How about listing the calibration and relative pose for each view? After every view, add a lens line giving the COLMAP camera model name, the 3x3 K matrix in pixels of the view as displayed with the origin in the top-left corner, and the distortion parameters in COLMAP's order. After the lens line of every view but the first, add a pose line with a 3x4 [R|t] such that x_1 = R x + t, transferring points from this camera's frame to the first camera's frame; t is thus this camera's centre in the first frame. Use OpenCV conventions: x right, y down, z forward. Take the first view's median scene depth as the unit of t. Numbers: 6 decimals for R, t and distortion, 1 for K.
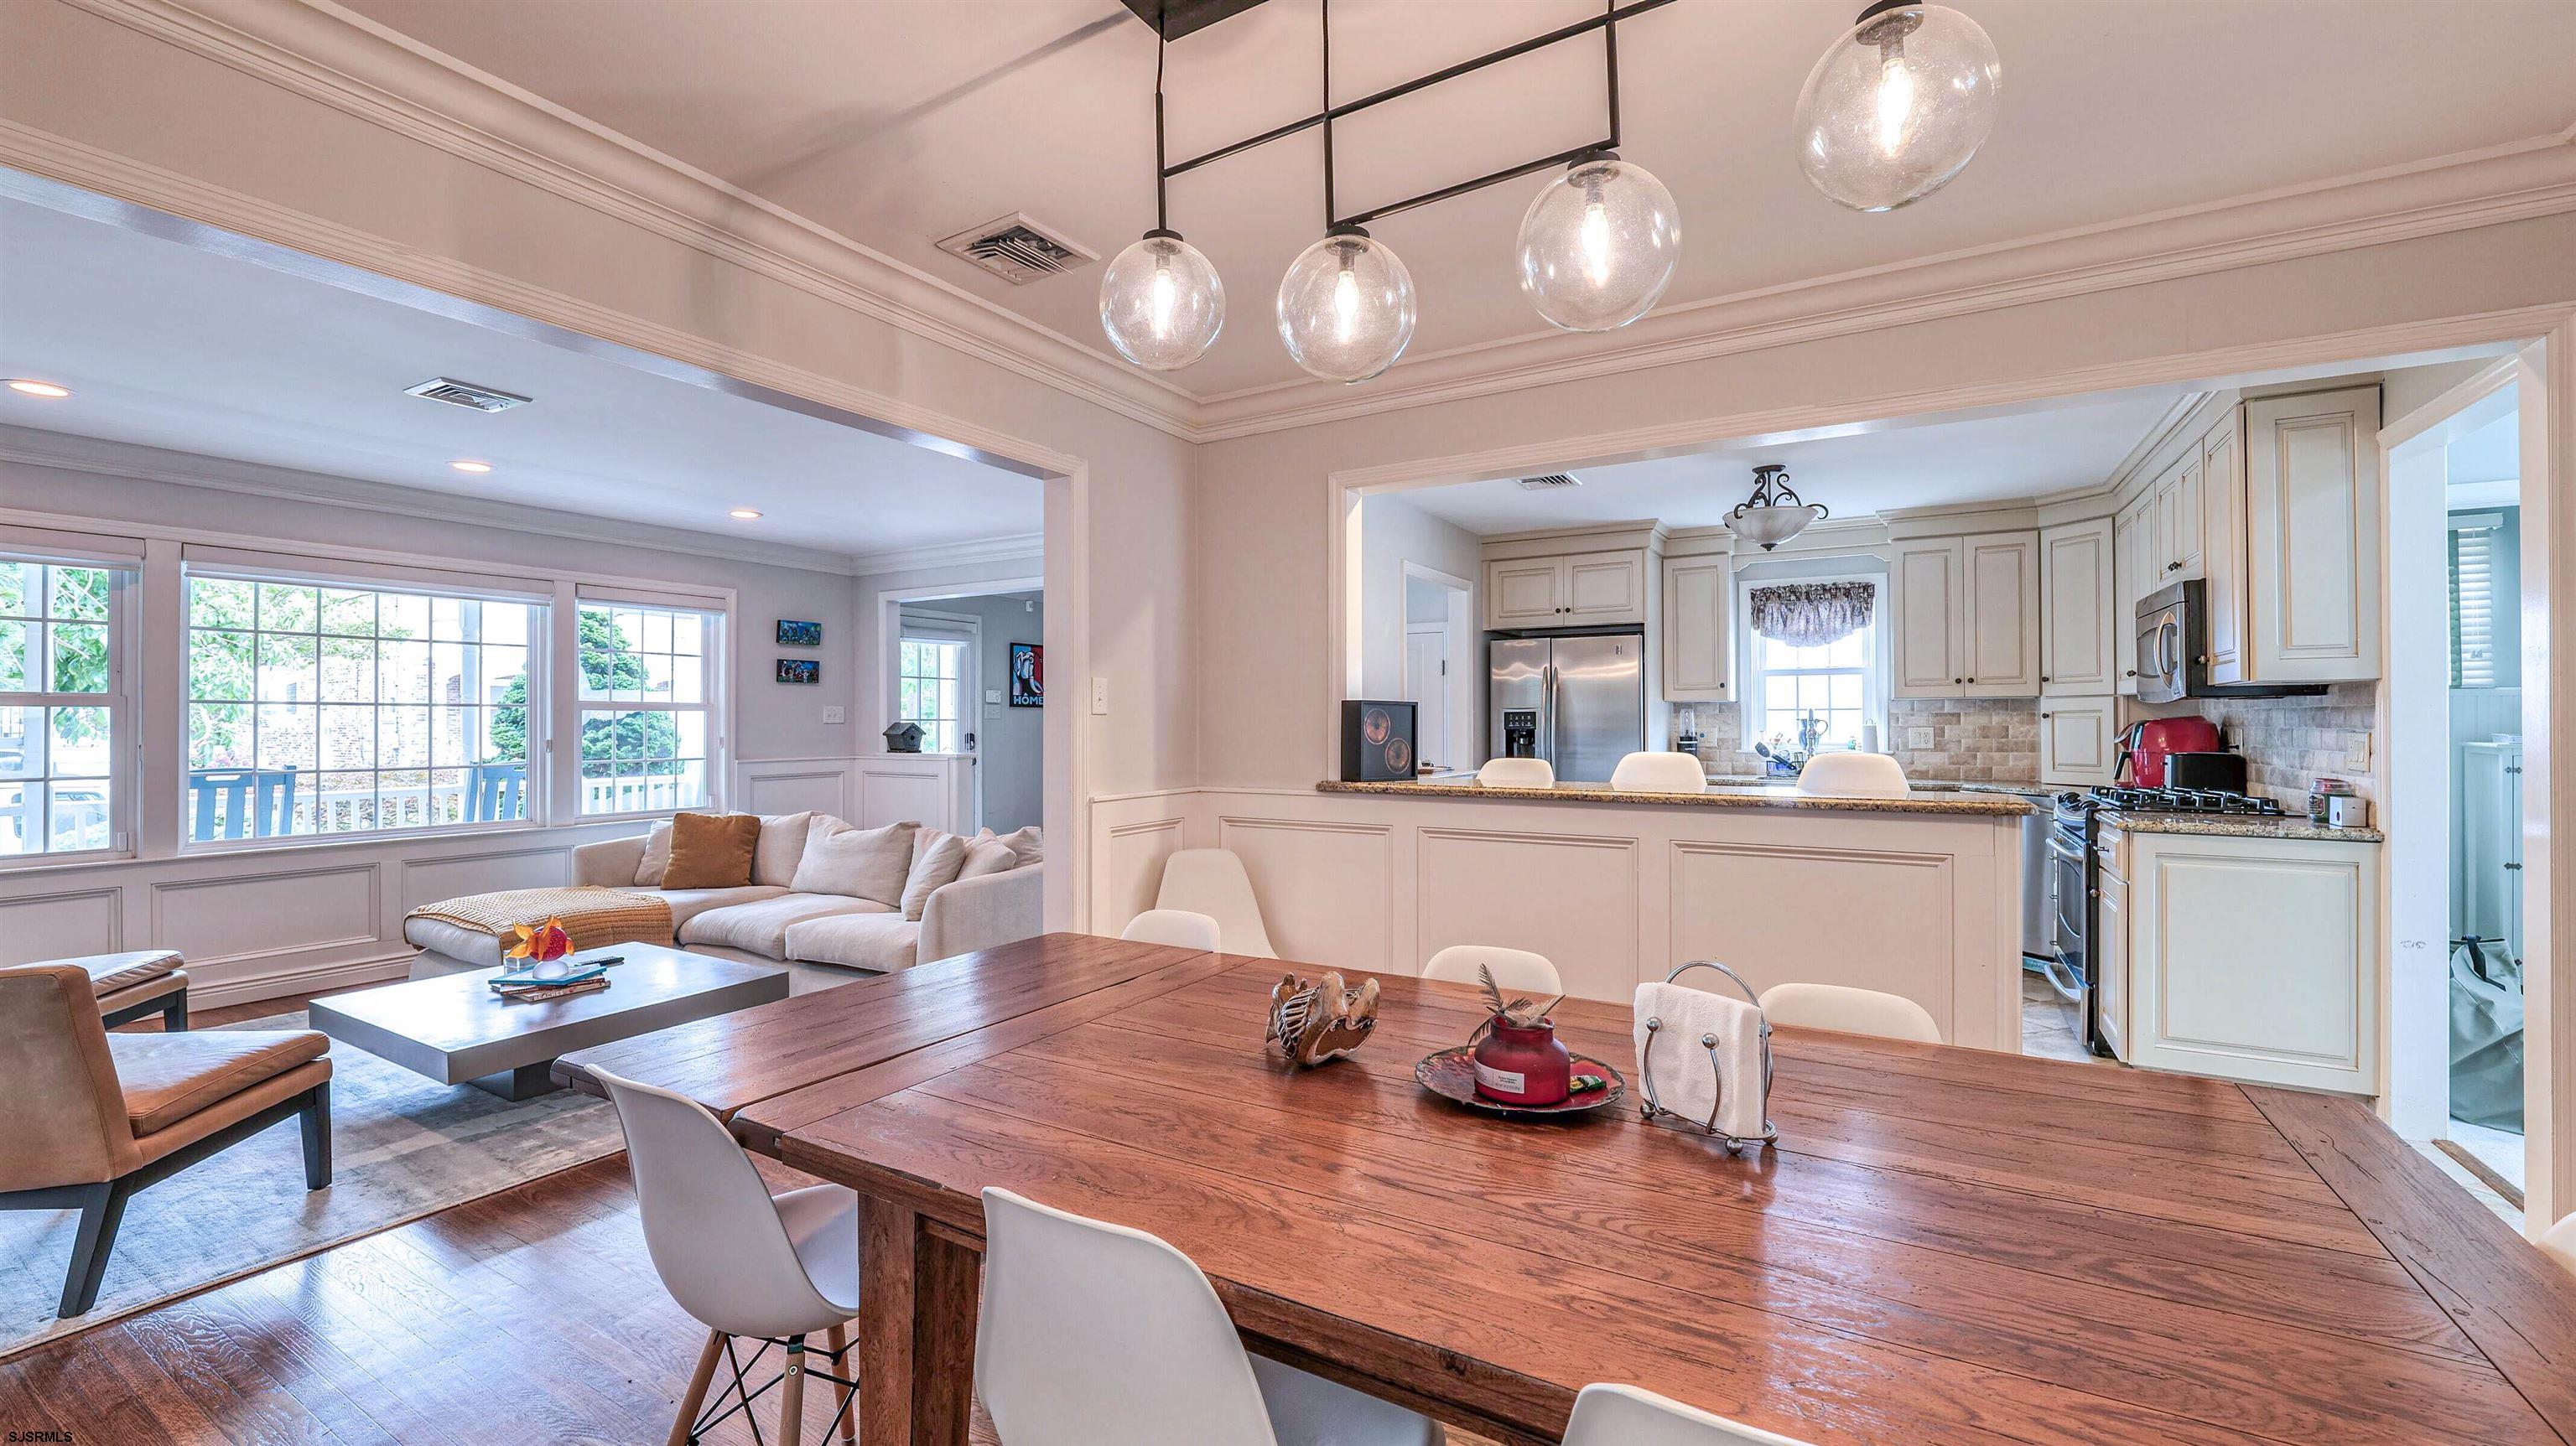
lens RADIAL K [[1050.3, 0, 1282.7], [0, 1050.3, 713.3], [0, 0, 1]] dist [-0.009989, 0.000453]
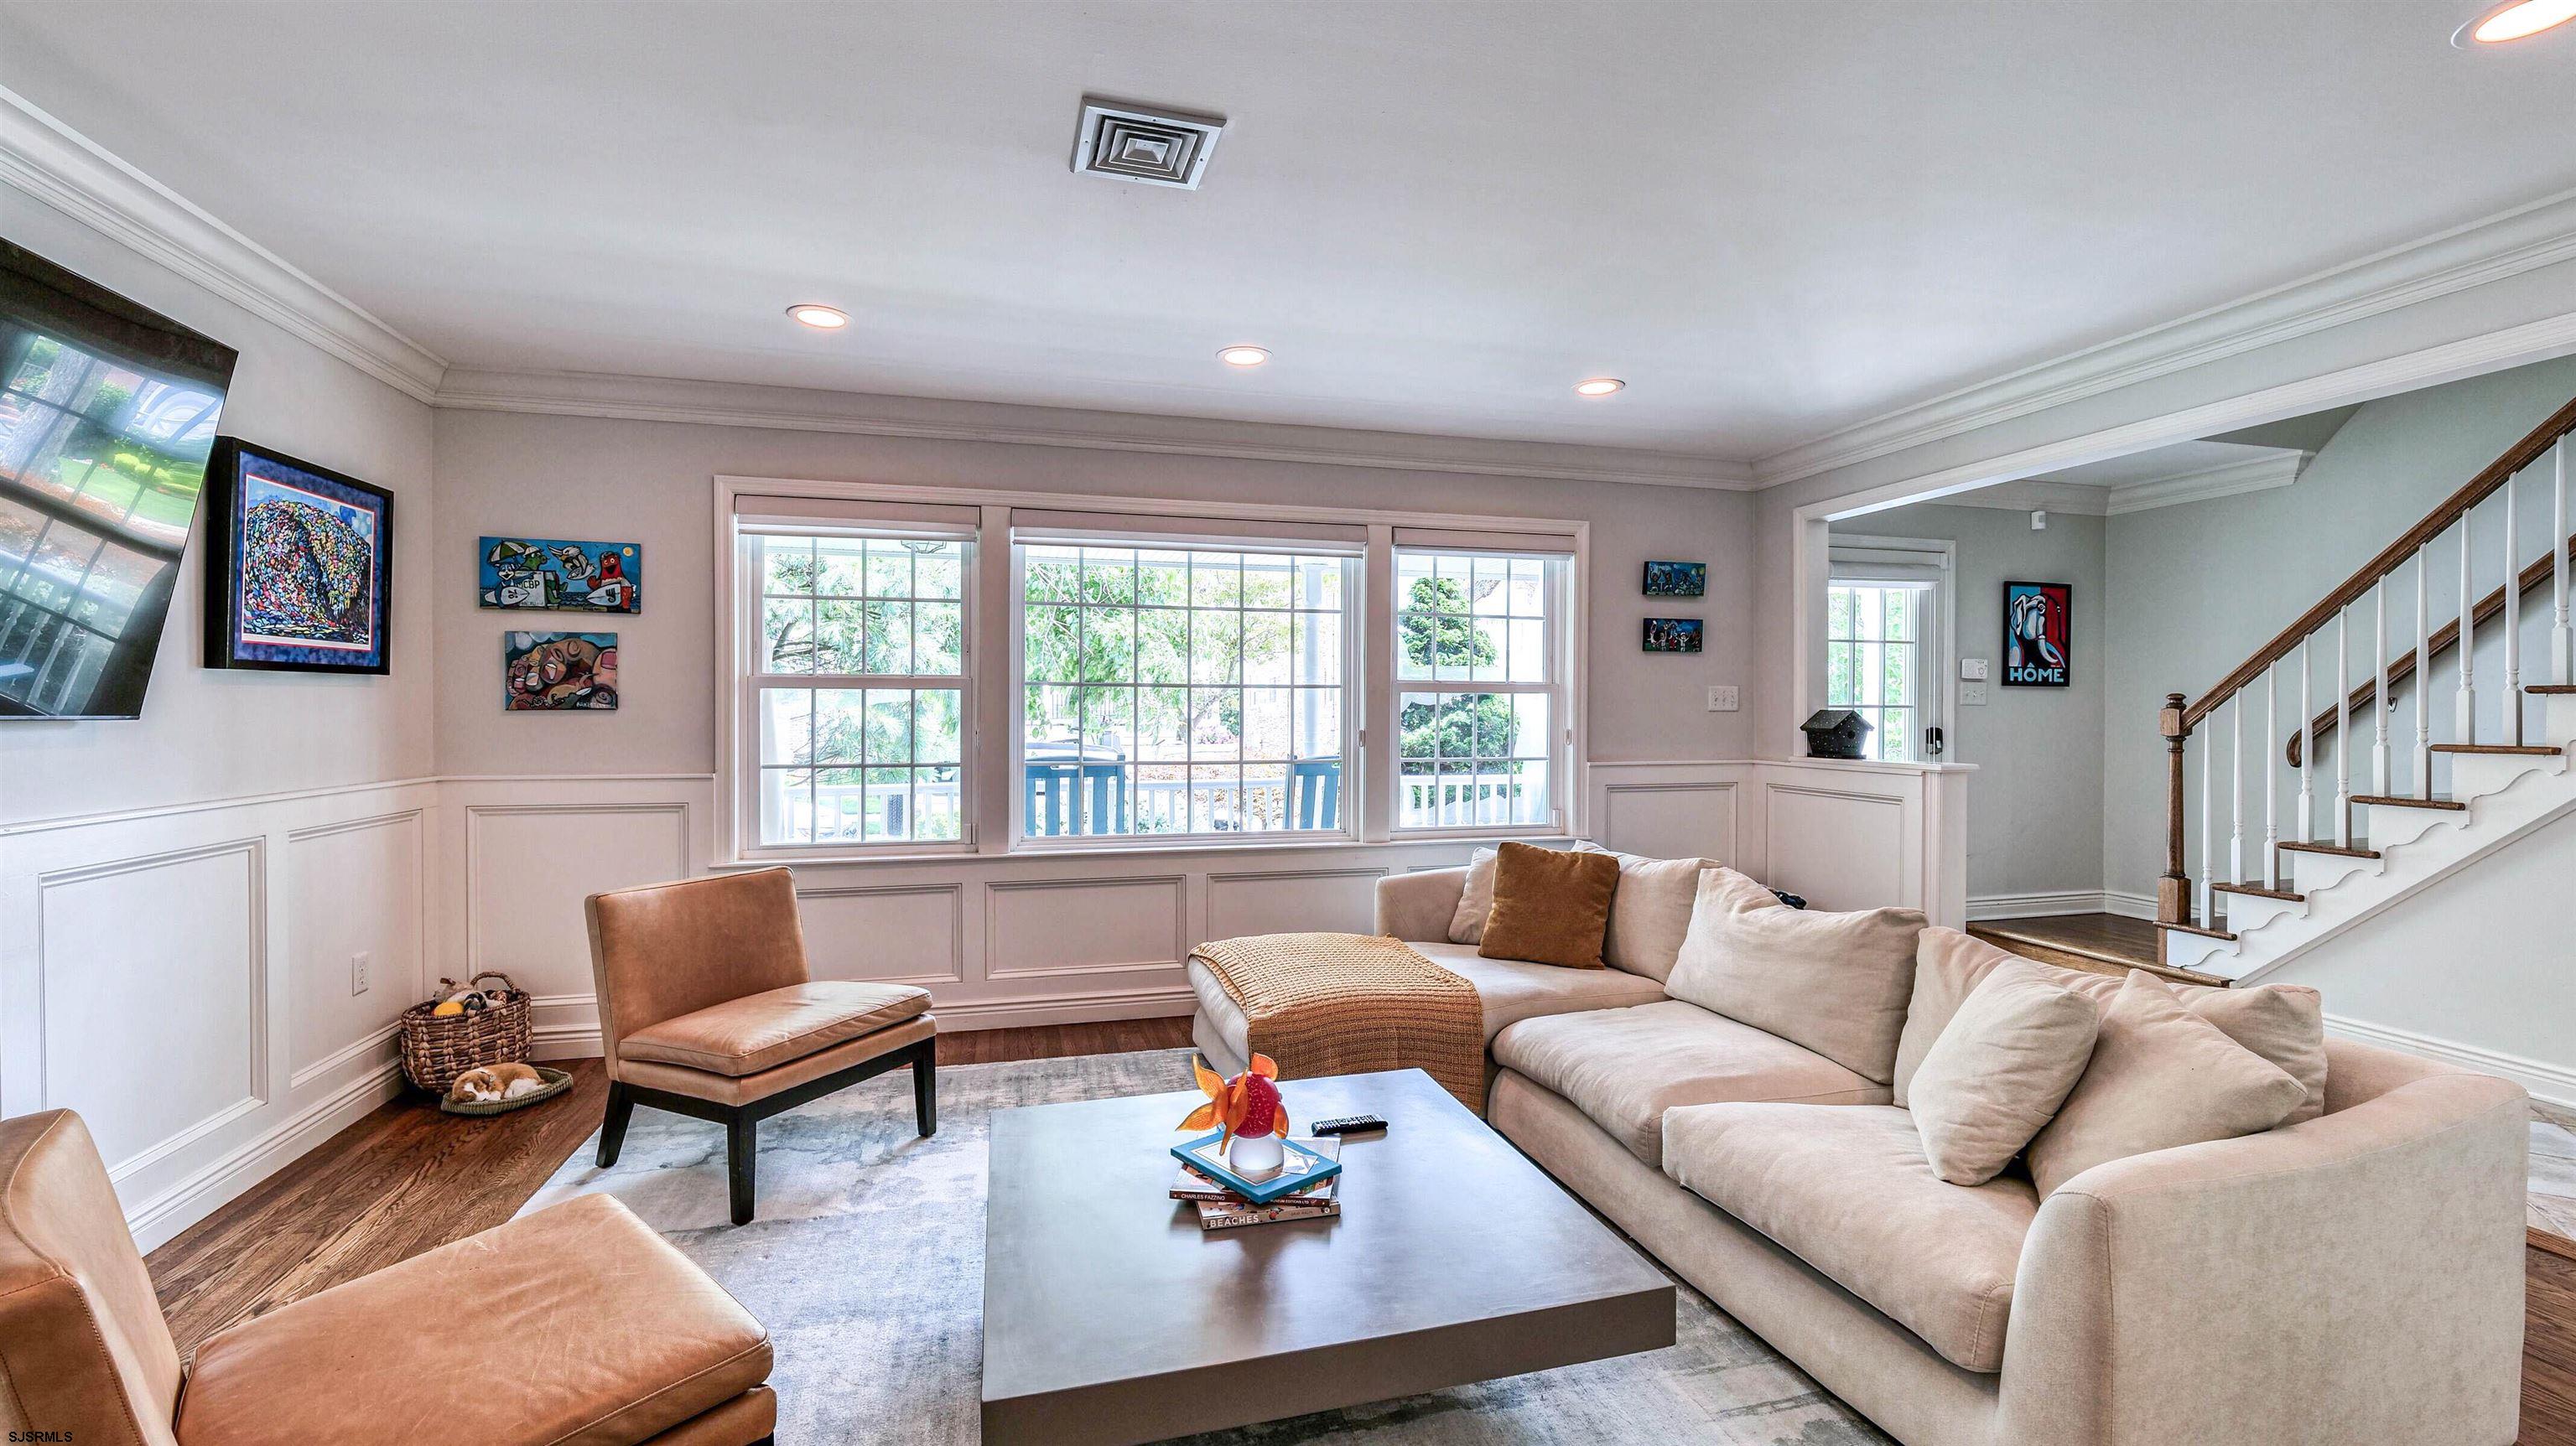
lens RADIAL K [[1050.3, 0, 1273.1], [0, 1050.3, 715.2], [0, 0, 1]] dist [-0.009989, 0.000453]
pose [[0.708126, 0.007372, -0.706048, -0.187427], [0.001441, 0.999928, 0.011885, 0.004703], [0.706085, -0.009433, 0.708064, 0.379536]]
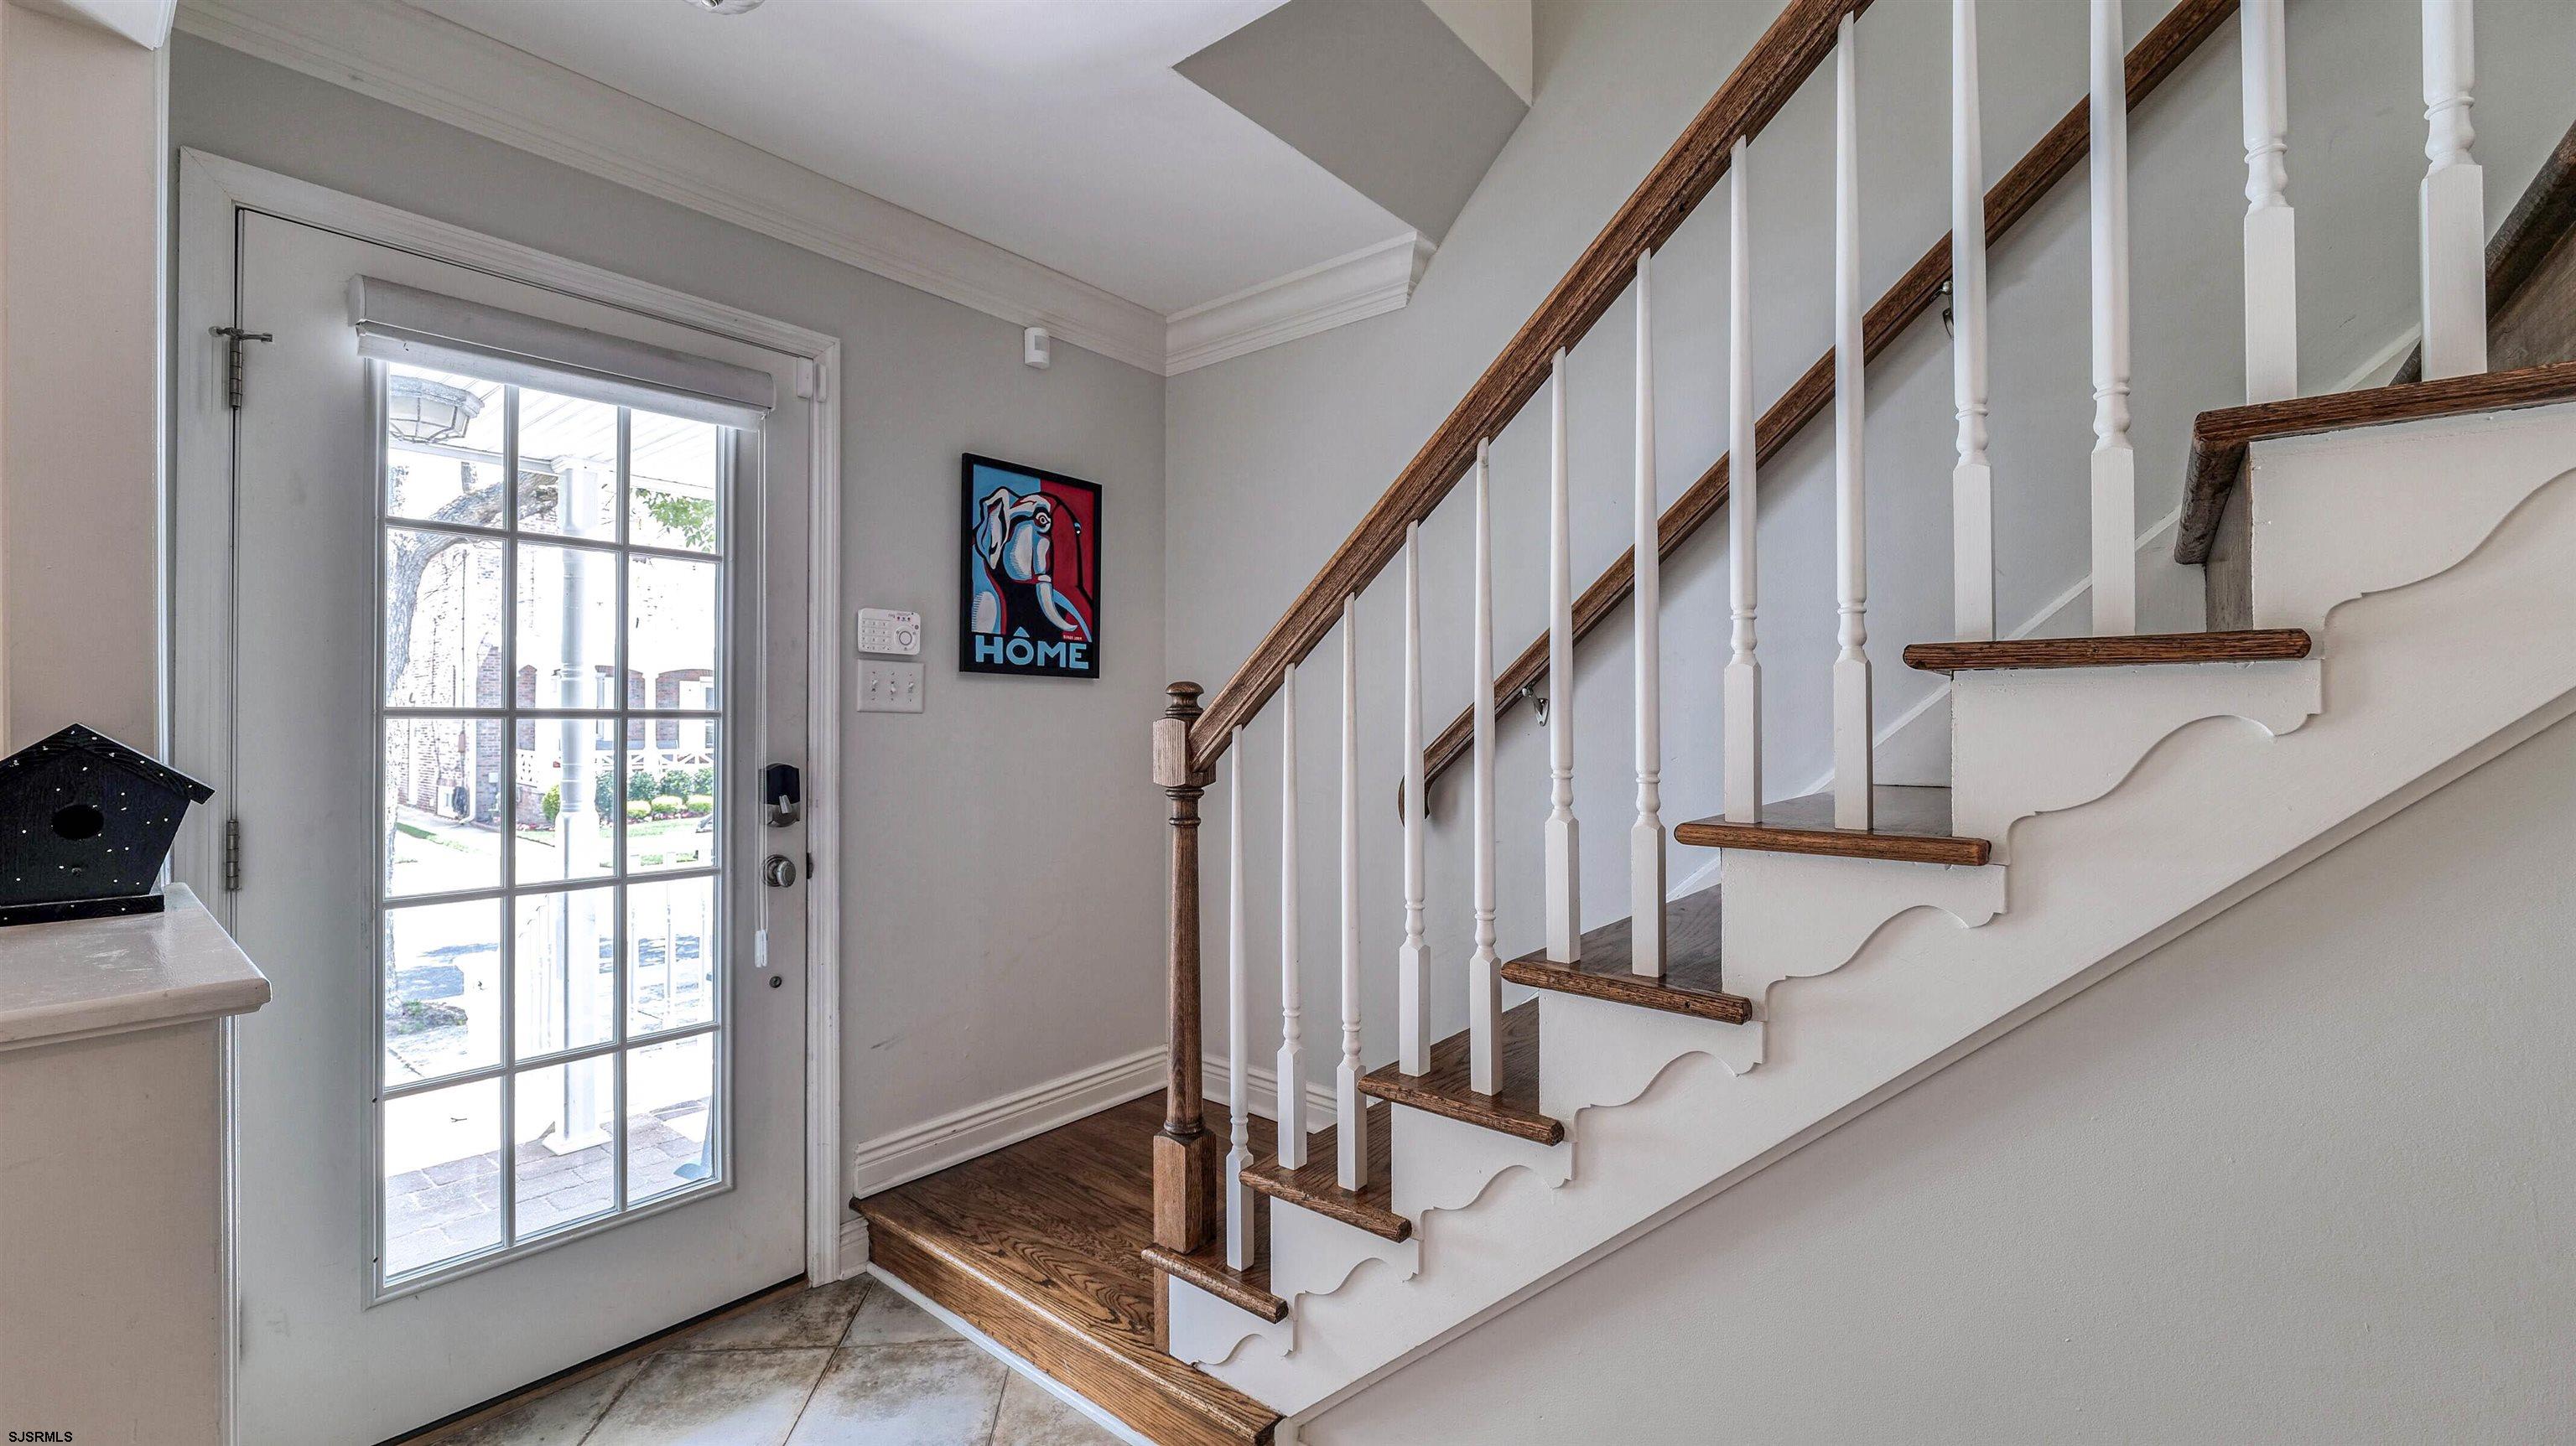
lens RADIAL K [[1050.3, 0, 1286.1], [0, 1050.3, 716.6], [0, 0, 1]] dist [-0.009989, 0.000453]
pose [[0.988809, -0.000887, -0.149184, -0.182141], [0.001052, 0.999999, 0.001029, 0.008943], [0.149183, -0.001175, 0.988809, 1.045371]]
